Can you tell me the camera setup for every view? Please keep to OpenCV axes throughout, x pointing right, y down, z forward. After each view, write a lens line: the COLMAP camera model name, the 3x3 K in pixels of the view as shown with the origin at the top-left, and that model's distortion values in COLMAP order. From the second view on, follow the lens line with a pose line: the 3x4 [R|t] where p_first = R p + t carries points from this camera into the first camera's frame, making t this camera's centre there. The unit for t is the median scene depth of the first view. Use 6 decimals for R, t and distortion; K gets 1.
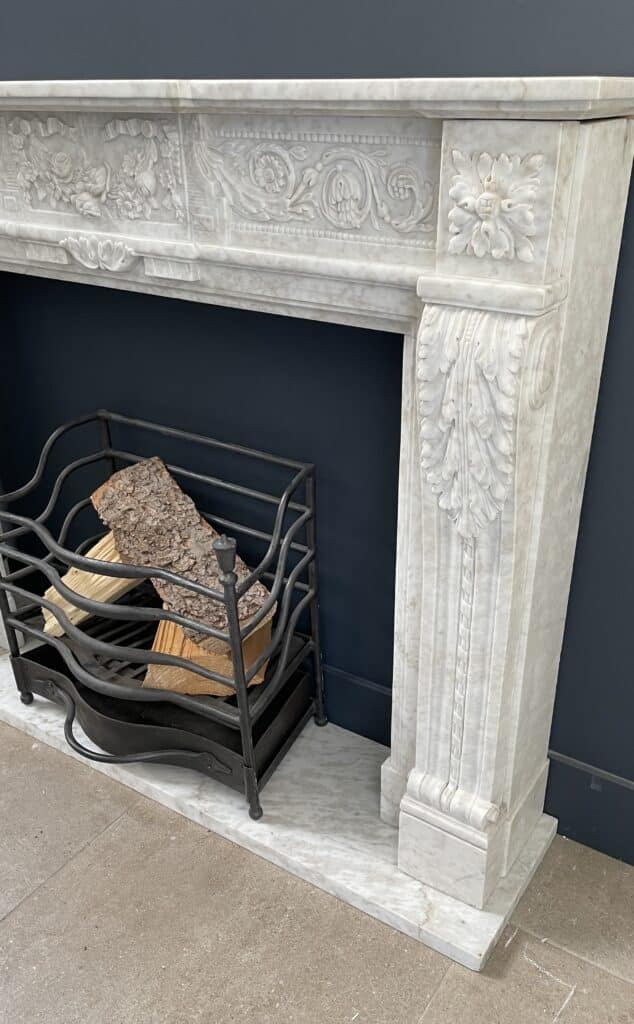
lens RADIAL K [[855.3, 0, 354.2], [0, 855.3, 558.8], [0, 0, 1]] dist [0.073644, -0.106531]
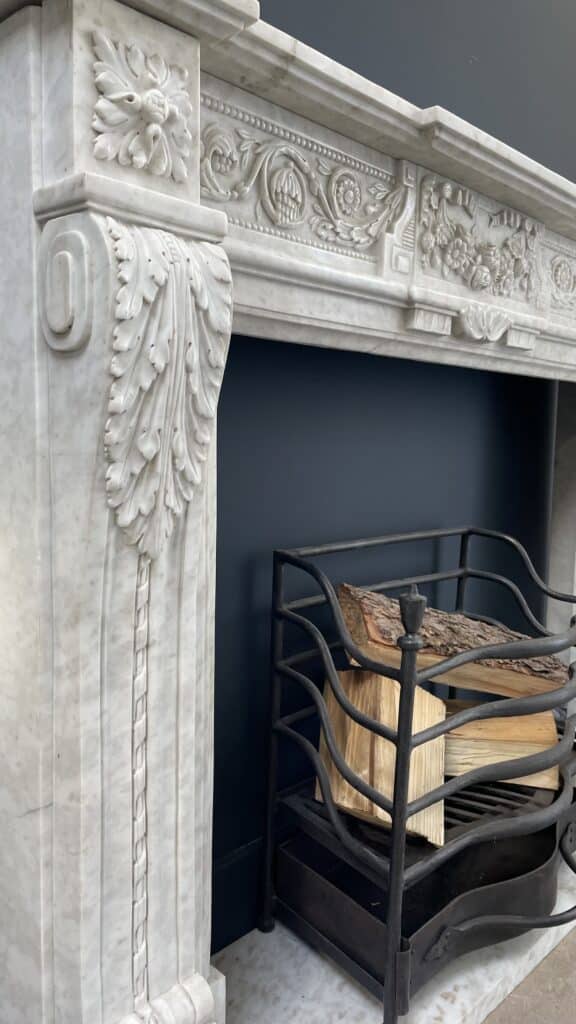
lens RADIAL K [[781.7, 0, 291.5], [0, 781.7, 503.6], [0, 0, 1]] dist [0.080607, -0.114864]
pose [[0.184956, -0.082360, 0.979290, -1.427613], [0.454518, 0.890670, -0.010936, -0.297113], [-0.871324, 0.447128, 0.202169, 1.262487]]
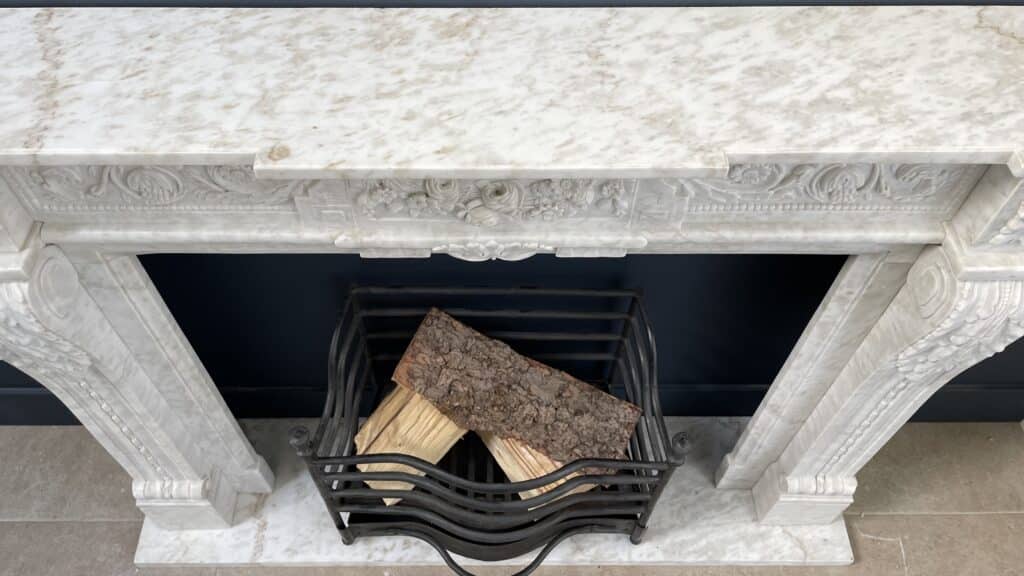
lens RADIAL K [[794.2, 0, 500.1], [0, 794.2, 240.1], [0, 0, 1]] dist [0.087264, -0.126683]
pose [[0.842913, -0.425082, 0.329852, -0.626236], [0.255637, 0.855836, 0.449660, -0.822192], [-0.473441, -0.294702, 0.830063, 0.386078]]
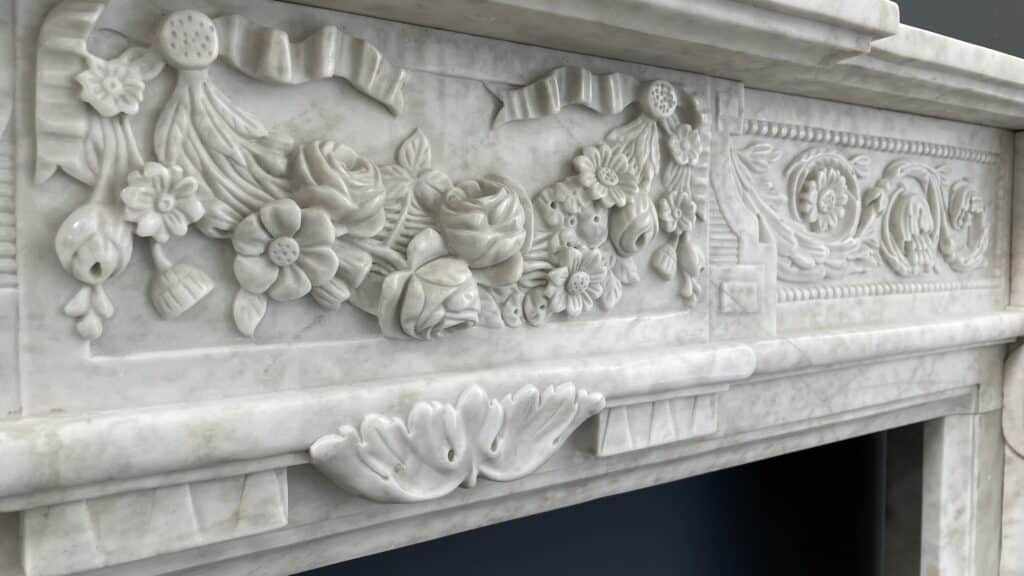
lens RADIAL K [[785.8, 0, 511.3], [0, 785.8, 279.7], [0, 0, 1]] dist [0.076822, -0.112444]
pose [[0.390032, -0.045529, 0.919675, -0.625286], [0.443358, 0.884664, -0.144231, -0.407972], [-0.807037, 0.464000, 0.365233, 0.981910]]
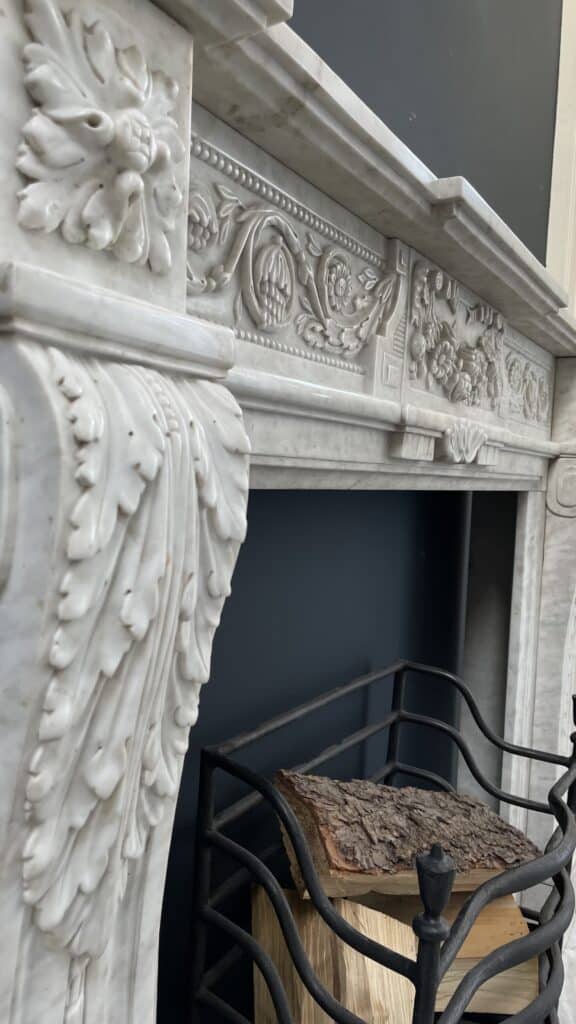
lens RADIAL K [[780.6, 0, 291.6], [0, 780.6, 506.1], [0, 0, 1]] dist [0.085560, -0.120357]
pose [[-0.040017, -0.046425, 0.998120, -1.169113], [0.437857, 0.897088, 0.059280, -0.473716], [-0.898154, 0.439406, -0.015571, 1.351183]]
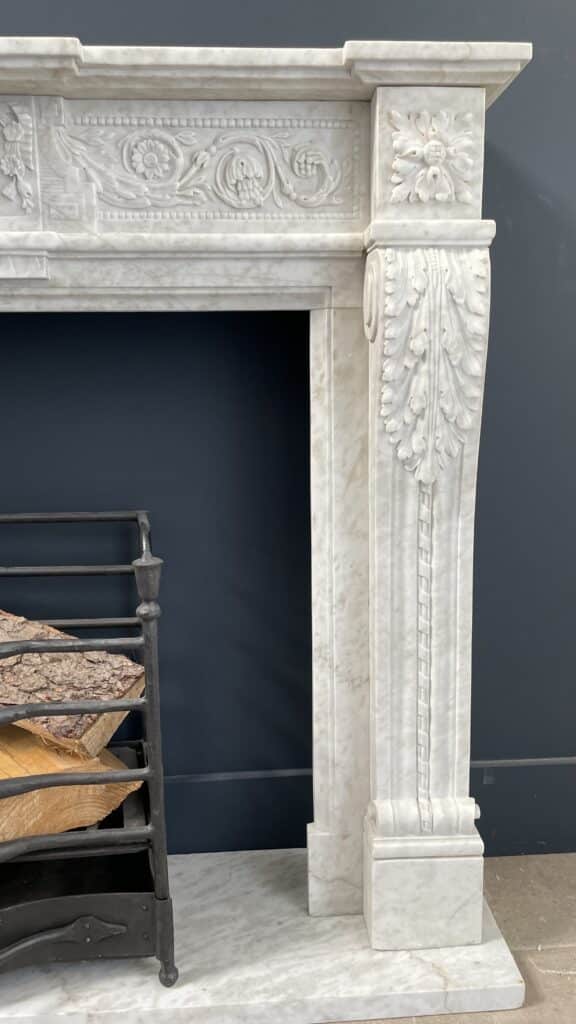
lens RADIAL K [[785.8, 0, 303.4], [0, 785.8, 509.0], [0, 0, 1]] dist [0.076822, -0.112444]
pose [[0.804653, -0.100442, 0.585189, -0.508115], [0.298234, 0.920608, -0.252068, 0.183332], [-0.513411, 0.377350, 0.770725, 0.370935]]
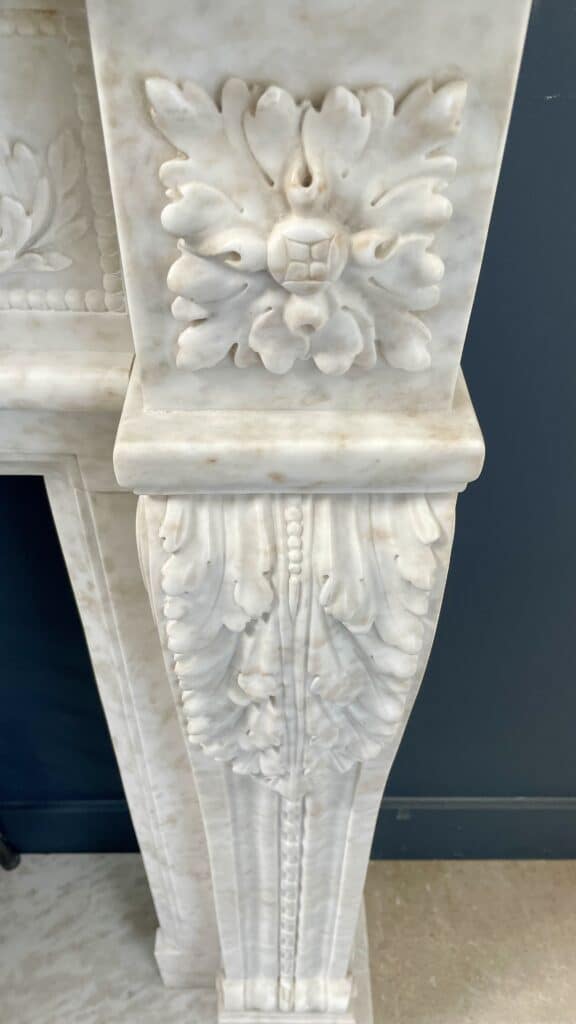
lens RADIAL K [[781.7, 0, 291.5], [0, 781.7, 503.6], [0, 0, 1]] dist [0.080607, -0.114864]
pose [[0.839692, -0.363873, 0.403130, -0.001826], [0.252166, 0.918696, 0.303989, -0.330838], [-0.480968, -0.153601, 0.863178, 0.587255]]
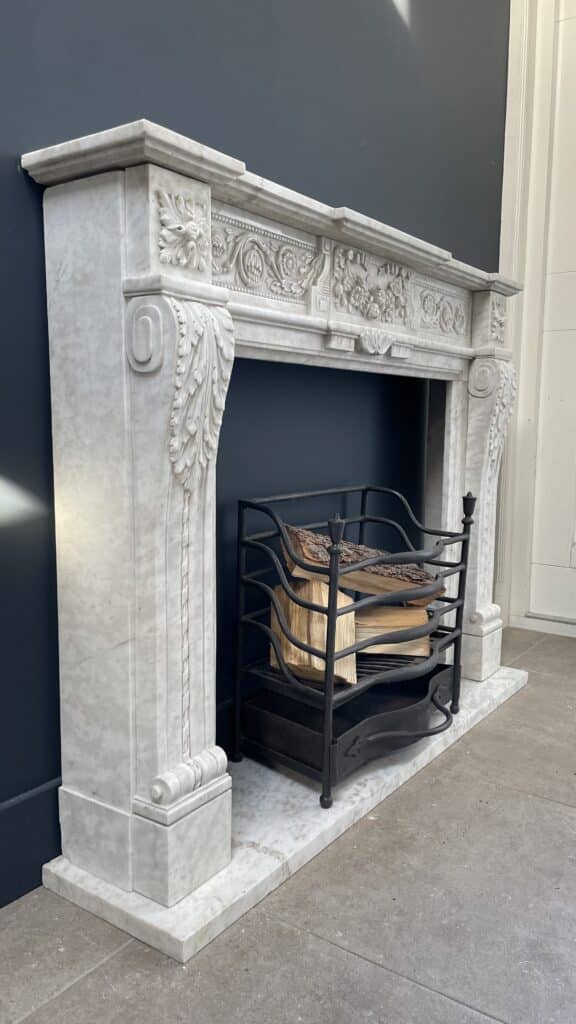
lens RADIAL K [[775.0, 0, 288.0], [0, 775.0, 512.0], [0, 0, 1]] dist [0.089220, -0.121413]
pose [[0.054143, -0.115114, 0.991876, -1.891227], [0.471923, 0.878343, 0.076177, -0.311045], [-0.879976, 0.463964, 0.101881, 1.293879]]
